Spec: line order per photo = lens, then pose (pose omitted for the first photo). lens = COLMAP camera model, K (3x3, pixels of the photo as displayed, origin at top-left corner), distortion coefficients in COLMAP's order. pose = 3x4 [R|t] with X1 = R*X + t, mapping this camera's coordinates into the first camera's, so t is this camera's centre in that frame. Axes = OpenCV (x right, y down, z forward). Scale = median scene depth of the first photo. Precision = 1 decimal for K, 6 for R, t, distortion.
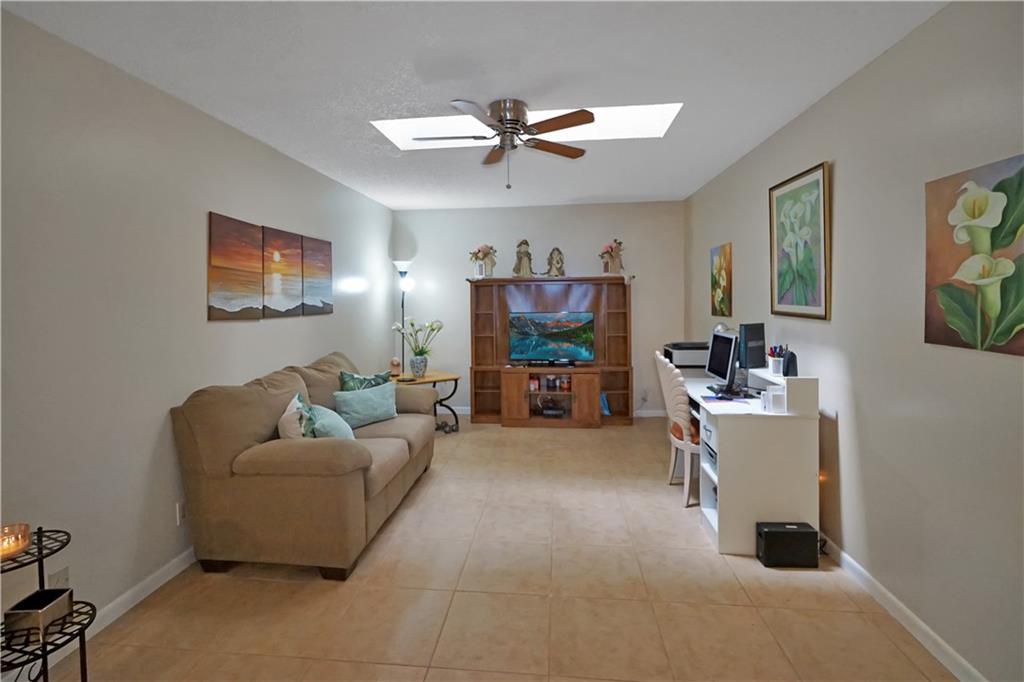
lens RADIAL K [[459.3, 0, 509.6], [0, 459.3, 304.0], [0, 0, 1]] dist [0.000788, 0.000684]
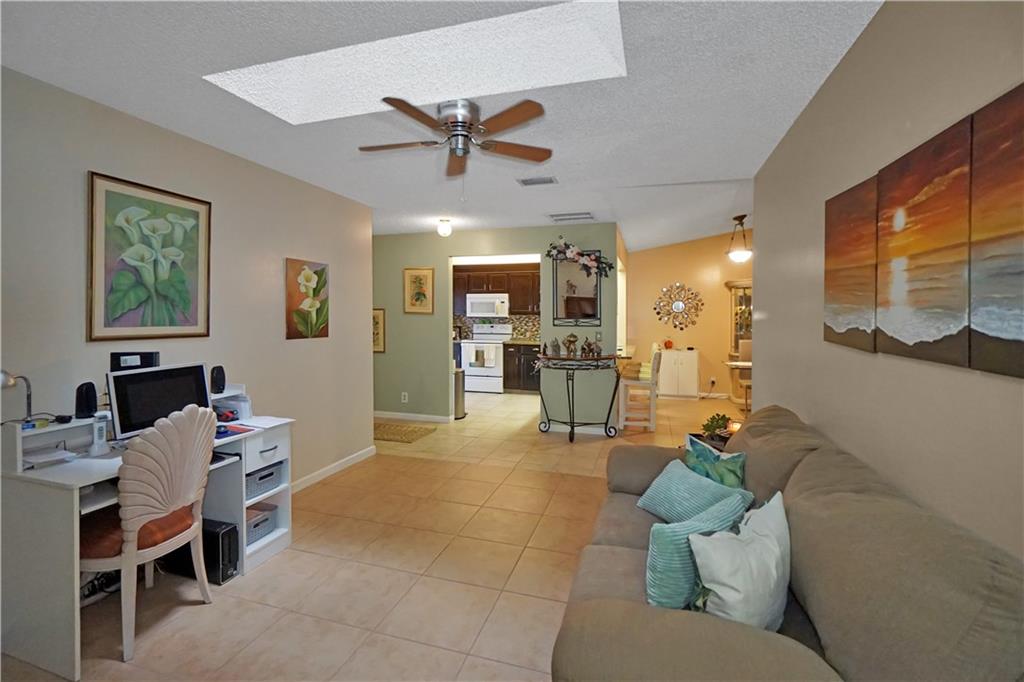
lens RADIAL K [[444.5, 0, 509.6], [0, 444.5, 318.0], [0, 0, 1]] dist [-0.000446, 0.000002]
pose [[-0.980492, 0.007699, 0.196407, -0.196314], [0.012966, 0.999590, 0.025546, -0.021541], [-0.196130, 0.027595, -0.980190, 1.338244]]
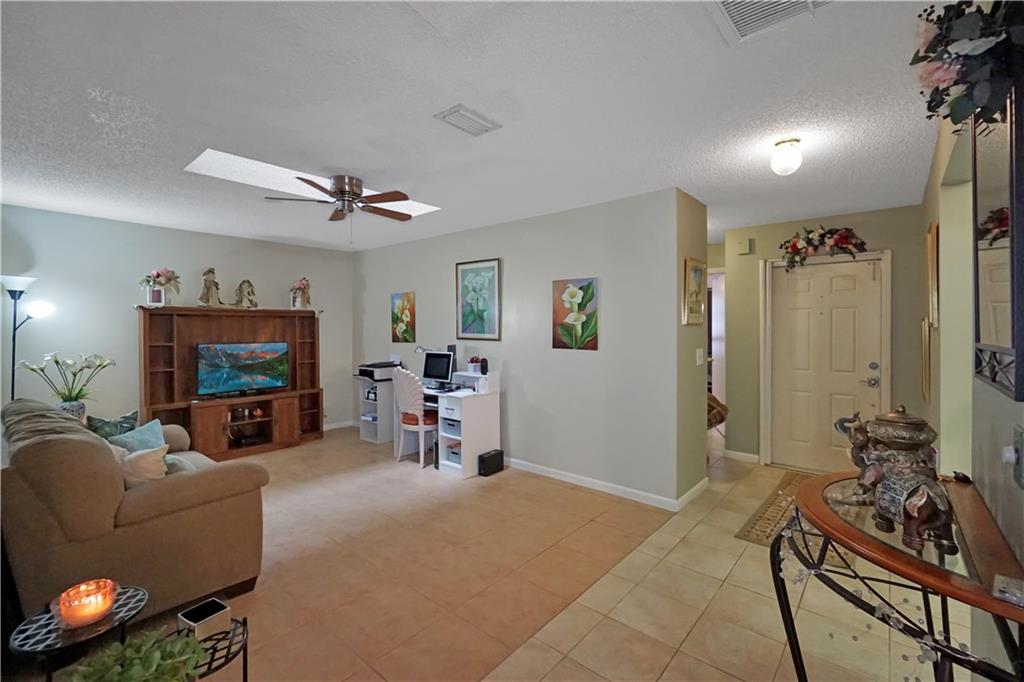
lens RADIAL K [[453.0, 0, 507.9], [0, 453.0, 330.8], [0, 0, 1]] dist [-0.001183, 0.000102]
pose [[0.565851, 0.004287, 0.824497, -0.572579], [0.007817, 0.999914, -0.010564, 0.008839], [-0.824471, 0.012423, 0.565768, -0.062573]]
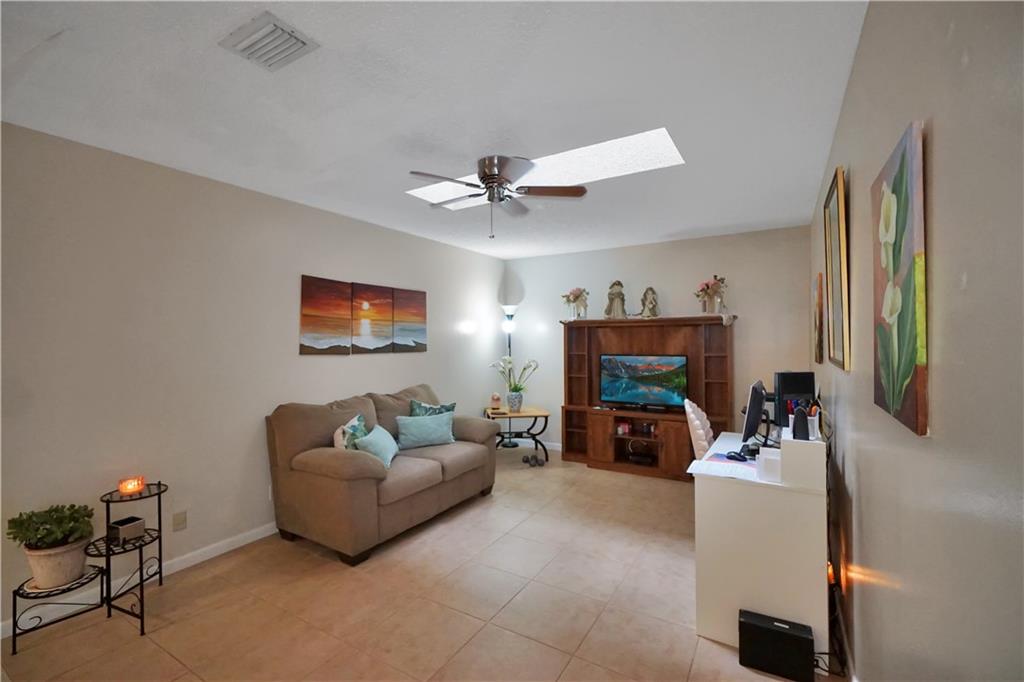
lens RADIAL K [[445.4, 0, 511.2], [0, 445.4, 337.7], [0, 0, 1]] dist [-0.001060, -0.000004]
pose [[0.903718, 0.004138, -0.428107, 0.342848], [-0.010982, 0.999848, -0.013519, -0.002618], [0.427986, 0.016919, 0.903627, 0.054300]]
